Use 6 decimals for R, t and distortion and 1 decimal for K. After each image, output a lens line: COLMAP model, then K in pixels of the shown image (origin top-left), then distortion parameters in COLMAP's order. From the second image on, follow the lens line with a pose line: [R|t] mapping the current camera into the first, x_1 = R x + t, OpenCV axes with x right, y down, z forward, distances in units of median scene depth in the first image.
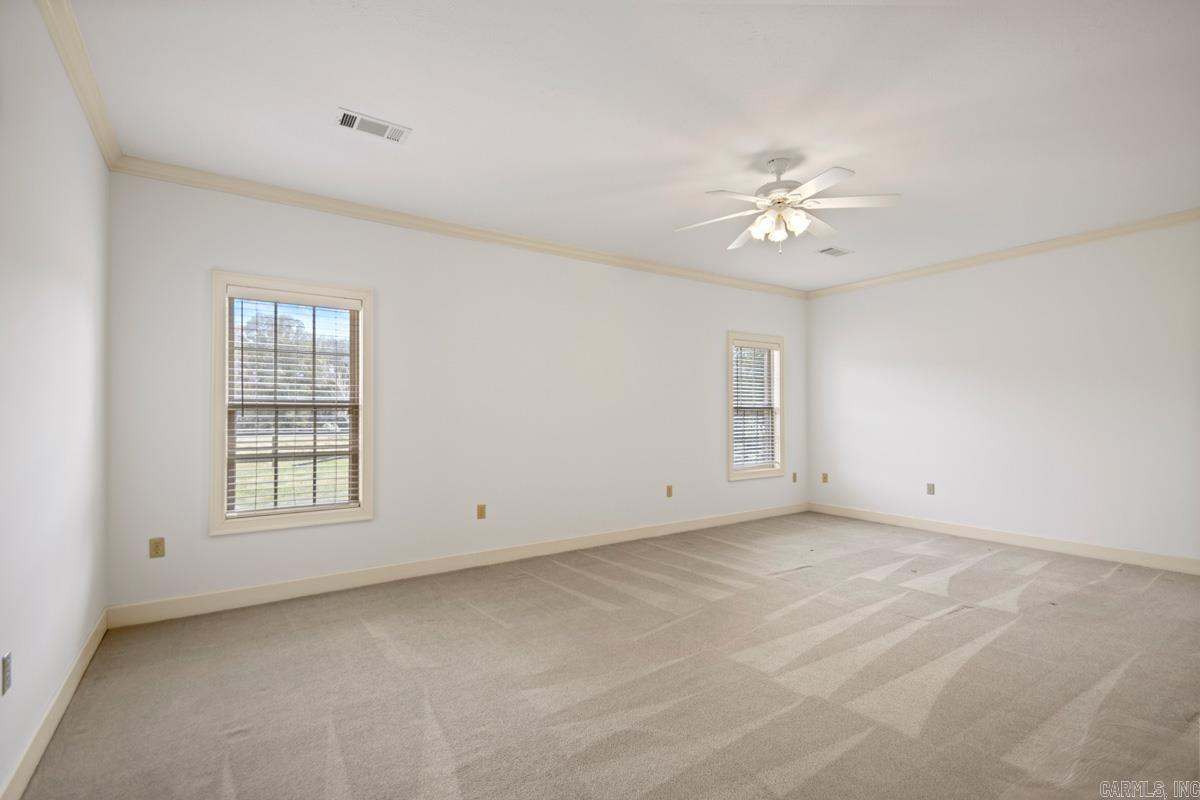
lens RADIAL K [[552.7, 0, 607.0], [0, 552.7, 408.3], [0, 0, 1]] dist [0.001892, -0.000802]
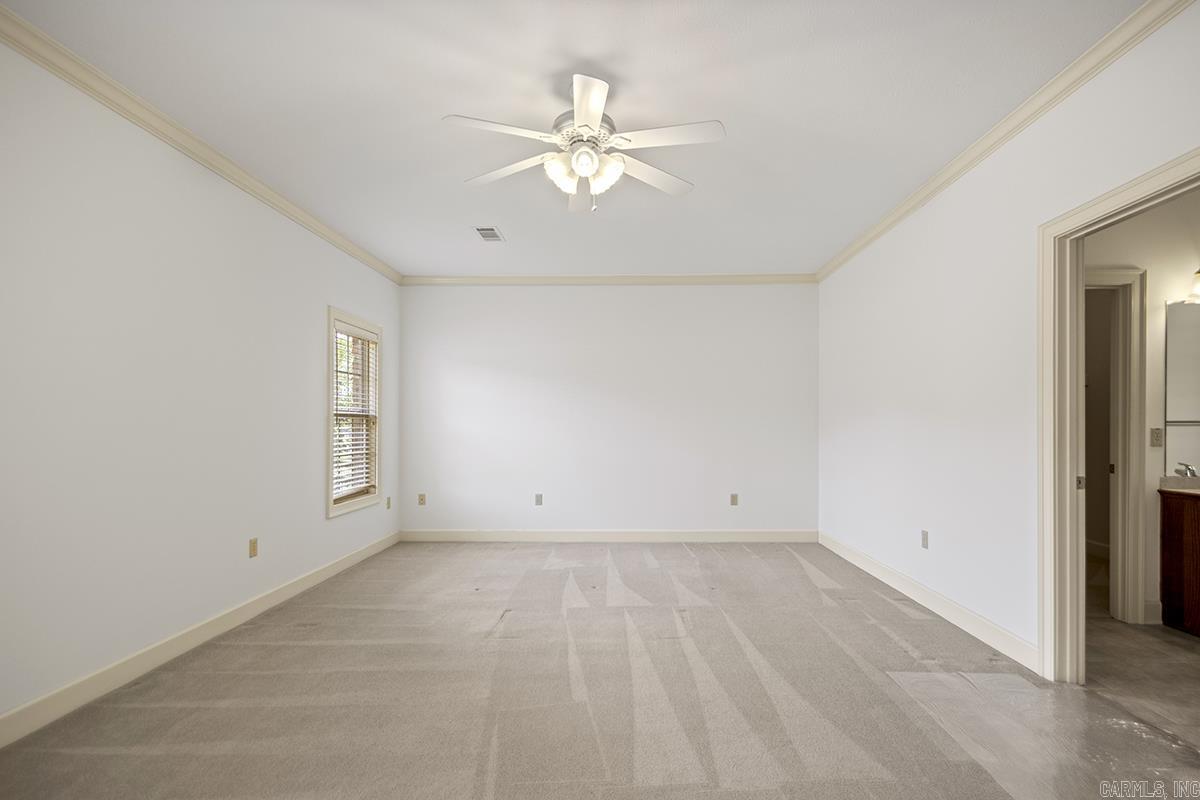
lens RADIAL K [[563.7, 0, 611.7], [0, 563.7, 419.4], [0, 0, 1]] dist [0.028629, -0.001223]
pose [[0.582784, 0.012147, 0.812537, -0.258352], [-0.009368, 0.999922, -0.008230, 0.012476], [-0.812573, -0.002816, 0.582852, 0.453493]]
